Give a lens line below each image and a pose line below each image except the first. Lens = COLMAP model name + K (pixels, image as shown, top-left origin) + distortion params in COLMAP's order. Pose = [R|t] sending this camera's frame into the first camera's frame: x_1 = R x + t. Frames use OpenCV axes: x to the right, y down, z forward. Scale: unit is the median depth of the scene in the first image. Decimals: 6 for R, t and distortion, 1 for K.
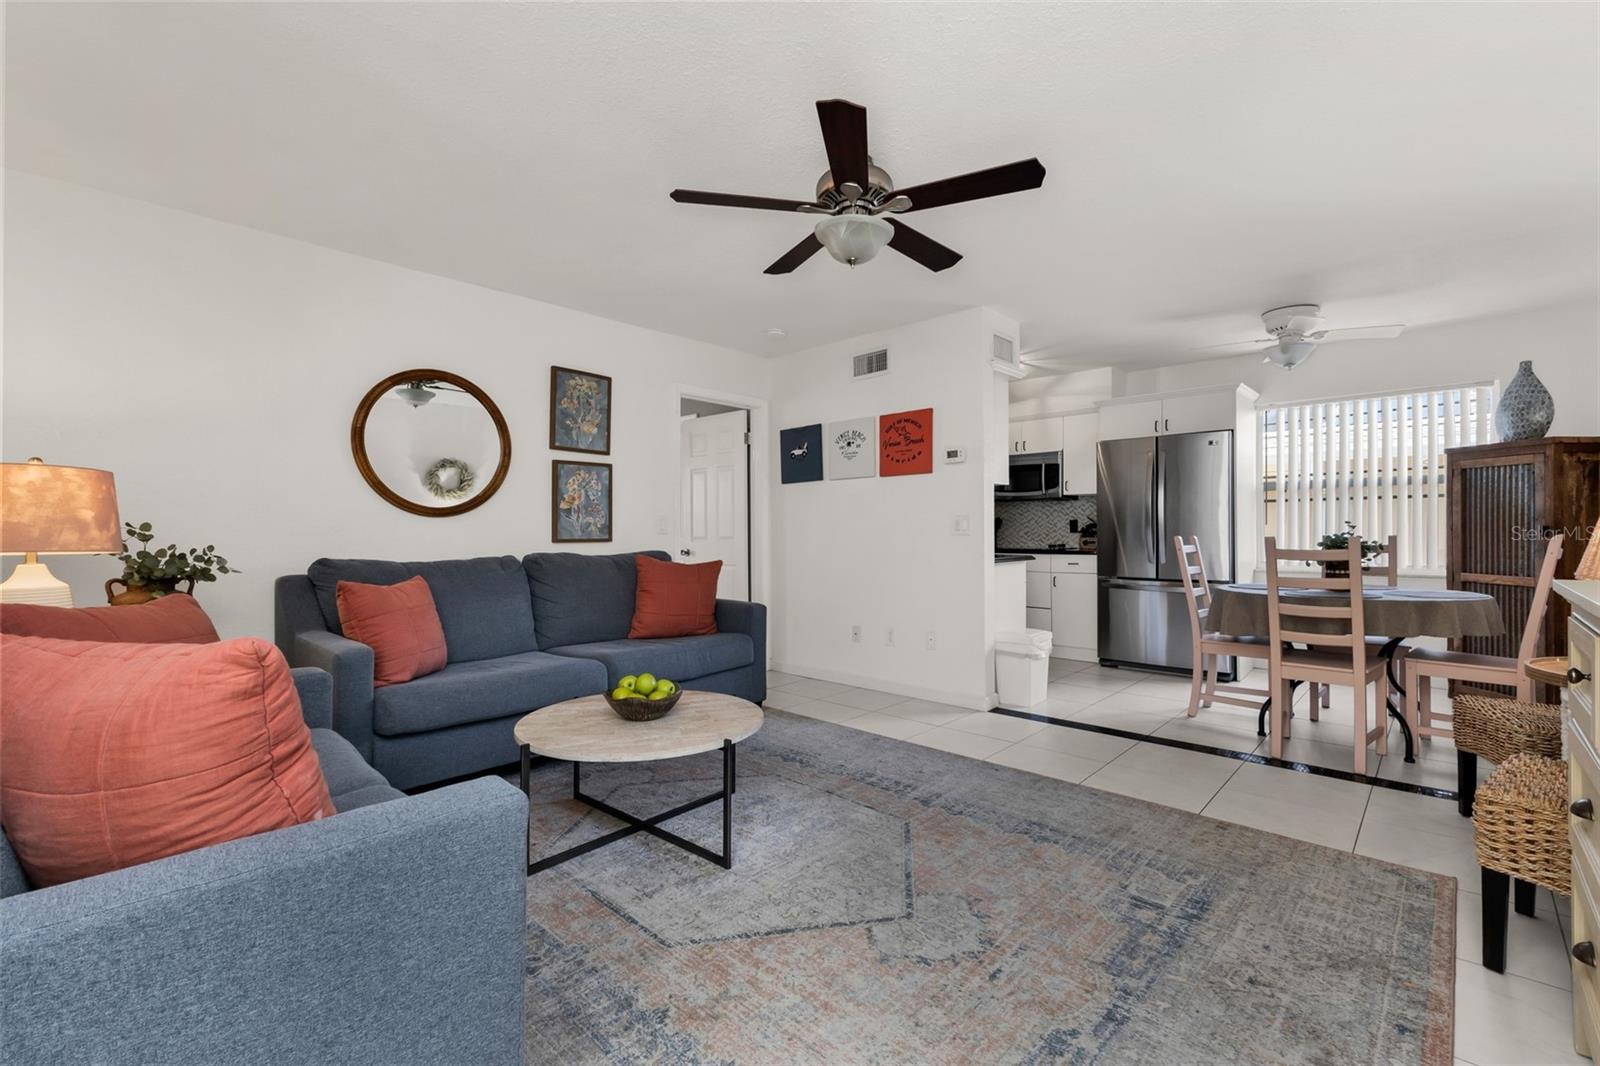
lens RADIAL K [[690.1, 0, 803.5], [0, 690.1, 528.5], [0, 0, 1]] dist [0.009151, -0.000619]
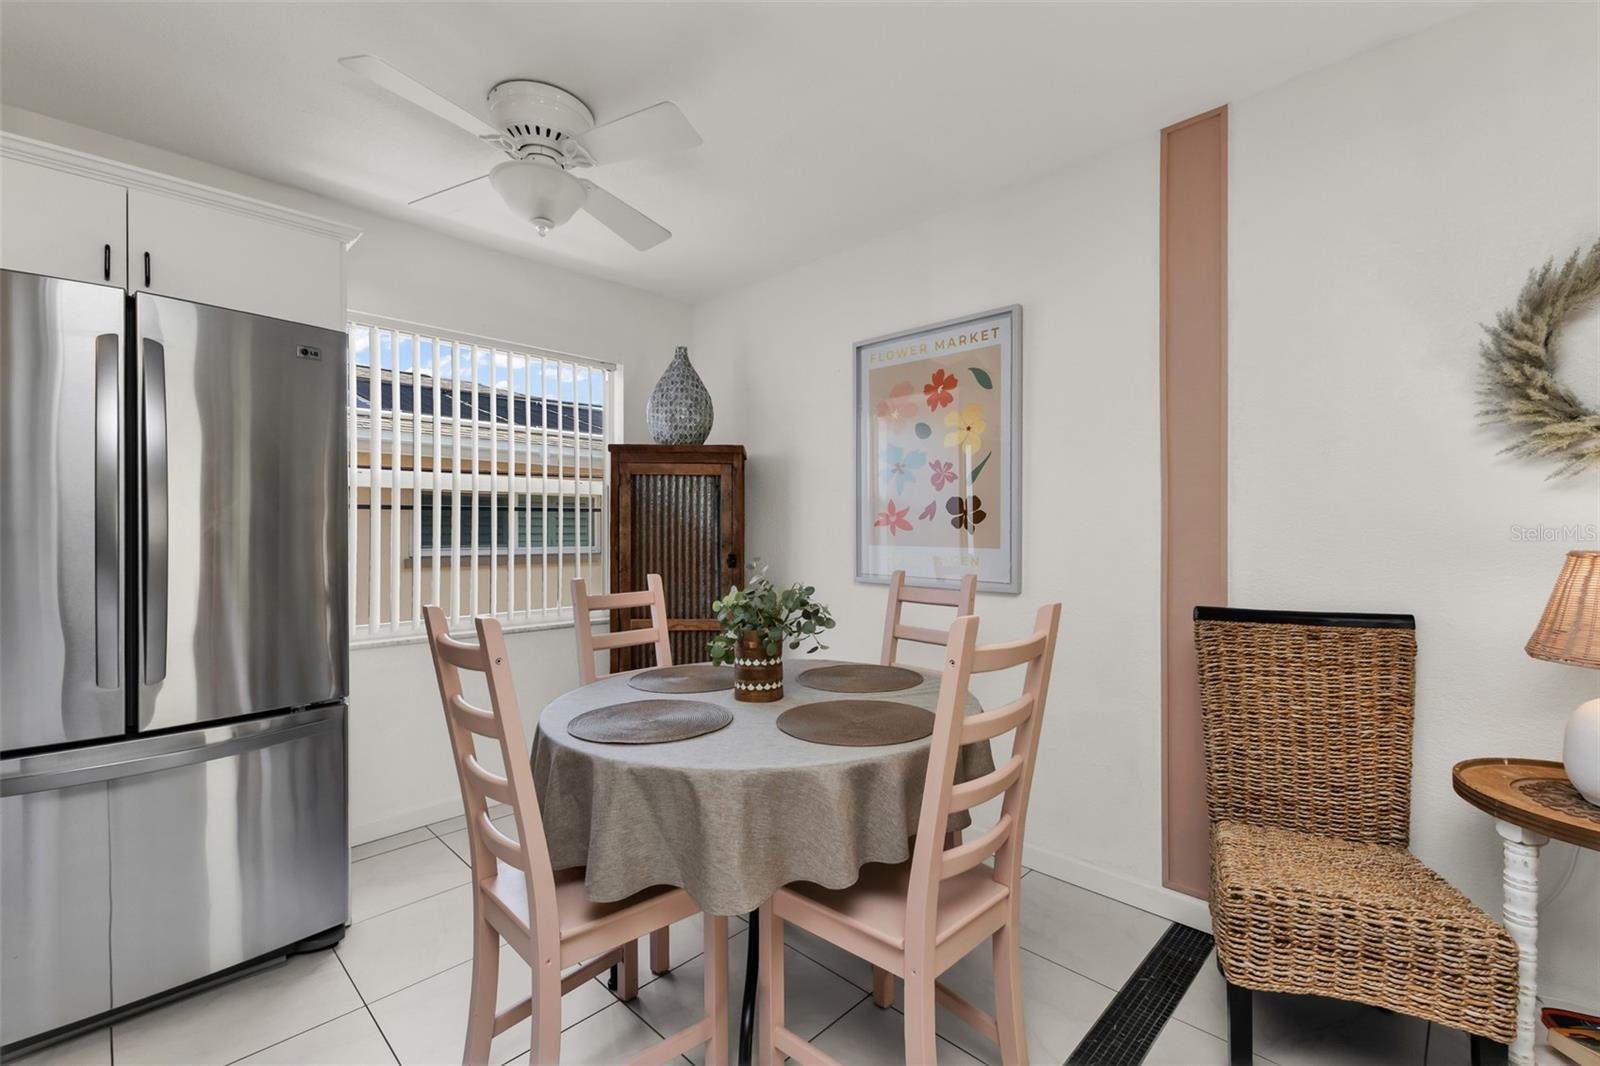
lens RADIAL K [[692.0, 0, 805.8], [0, 692.0, 529.3], [0, 0, 1]] dist [0.002610, -0.000236]
pose [[0.019389, 0.007518, 0.999784, 0.254451], [0.001047, 0.999971, -0.007540, -0.025629], [-0.999811, 0.001193, 0.019381, 0.871171]]
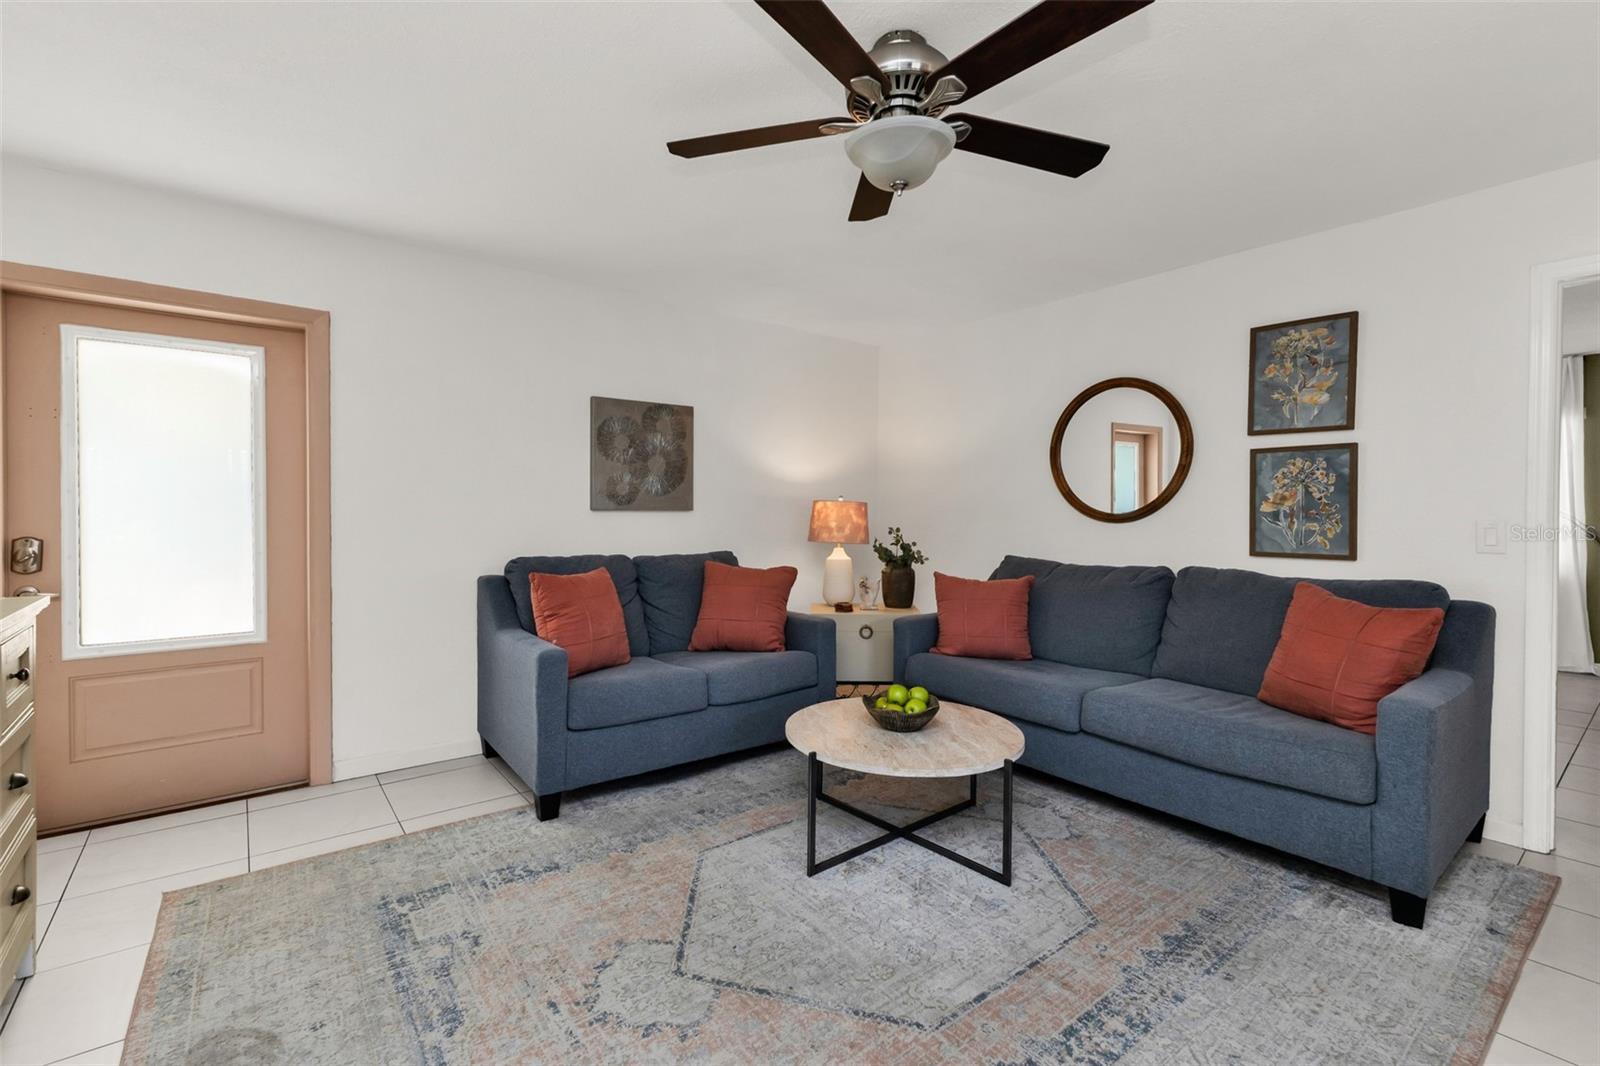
lens RADIAL K [[706.2, 0, 798.4], [0, 706.2, 520.4], [0, 0, 1]] dist [0.010096, -0.000157]
pose [[-0.149440, 0.012884, -0.988687, 0.511749], [-0.002424, 0.999907, 0.013396, -0.029424], [0.988768, 0.004399, -0.149395, 0.625713]]
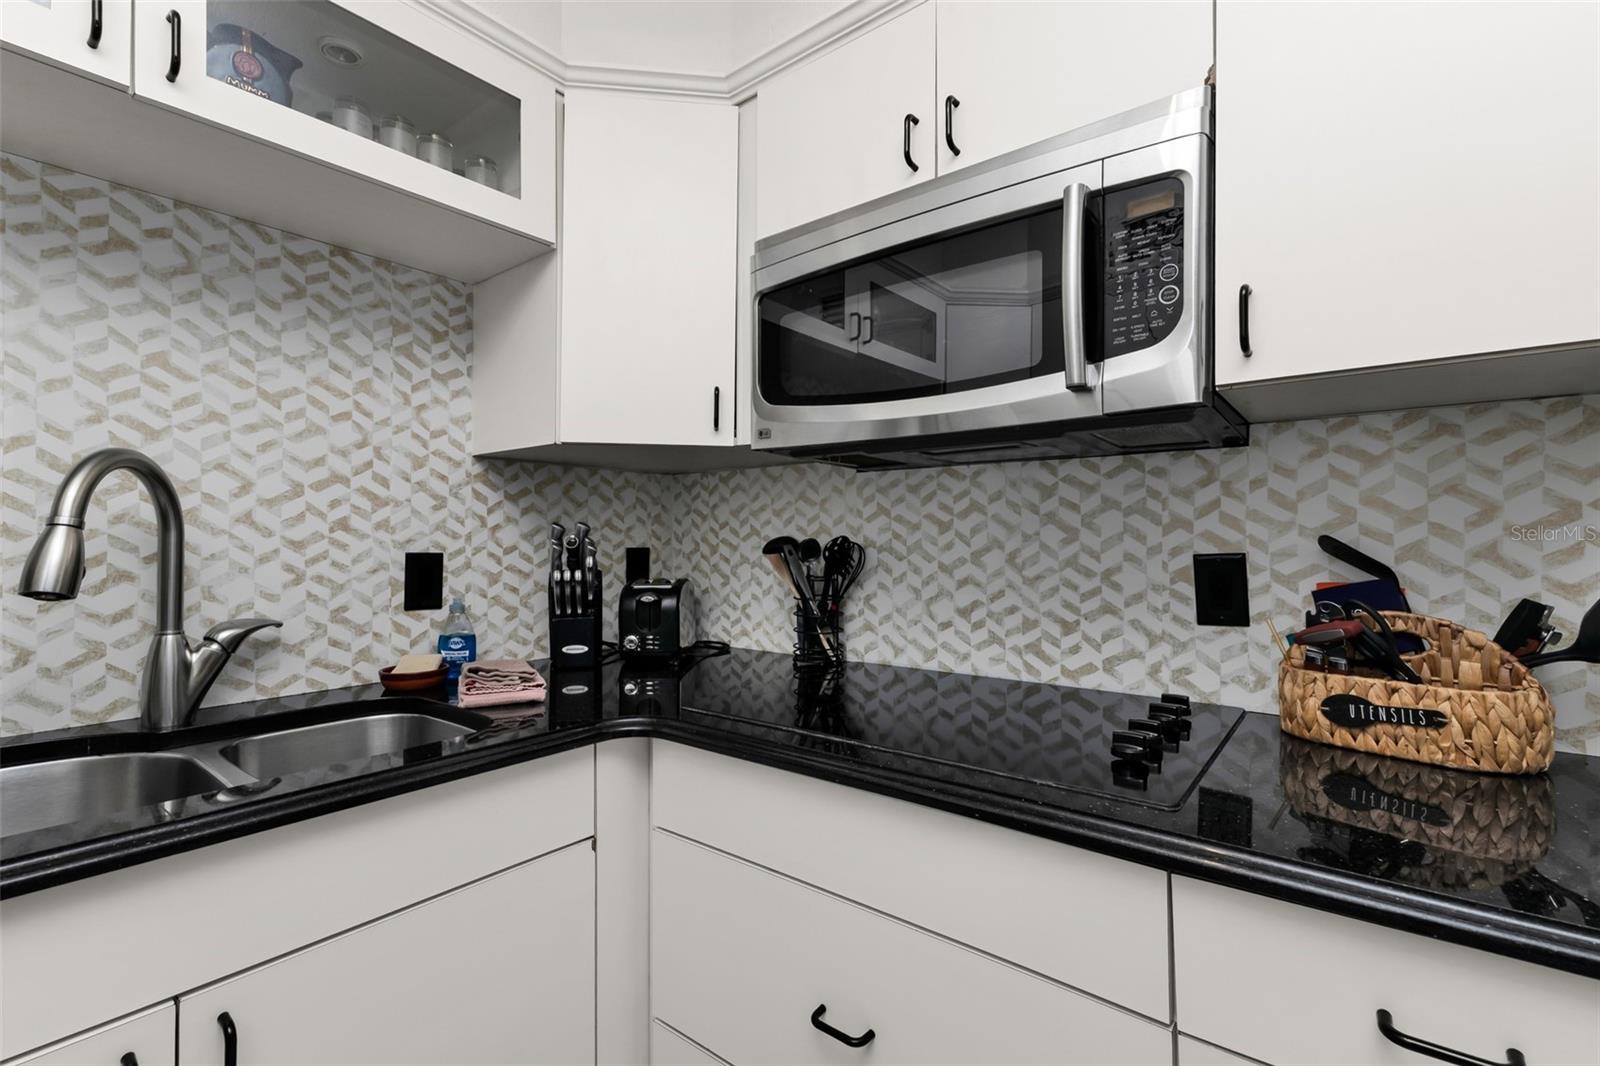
lens RADIAL K [[737.9, 0, 862.5], [0, 737.9, 534.9], [0, 0, 1]] dist [0.010915, -0.000540]
pose [[0.988270, 0.002325, 0.152696, 0.421641], [-0.001024, 0.999963, -0.008598, -0.024866], [-0.152710, 0.008341, 0.988236, 1.293894]]
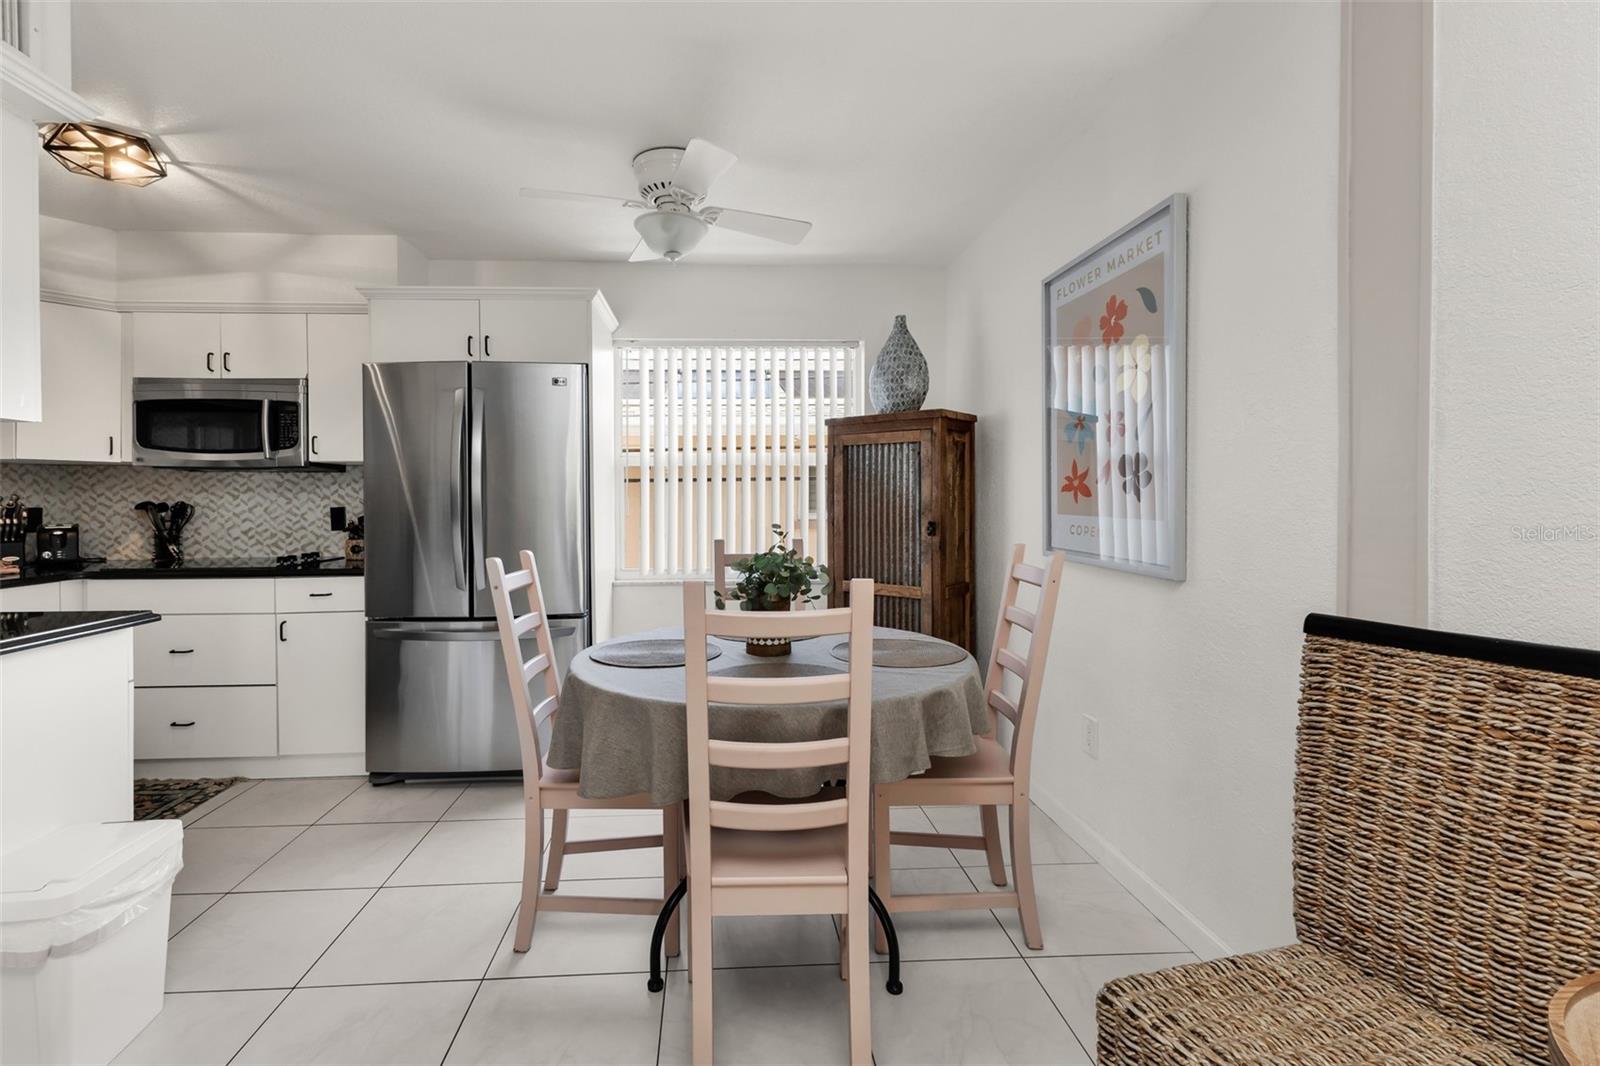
lens RADIAL K [[713.8, 0, 746.7], [0, 713.8, 504.6], [0, 0, 1]] dist [-0.002169, -0.001051]
pose [[0.701097, -0.004828, 0.713050, 0.332743], [0.001782, 0.999986, 0.005019, -0.026735], [-0.713064, -0.002248, 0.701096, 0.565685]]
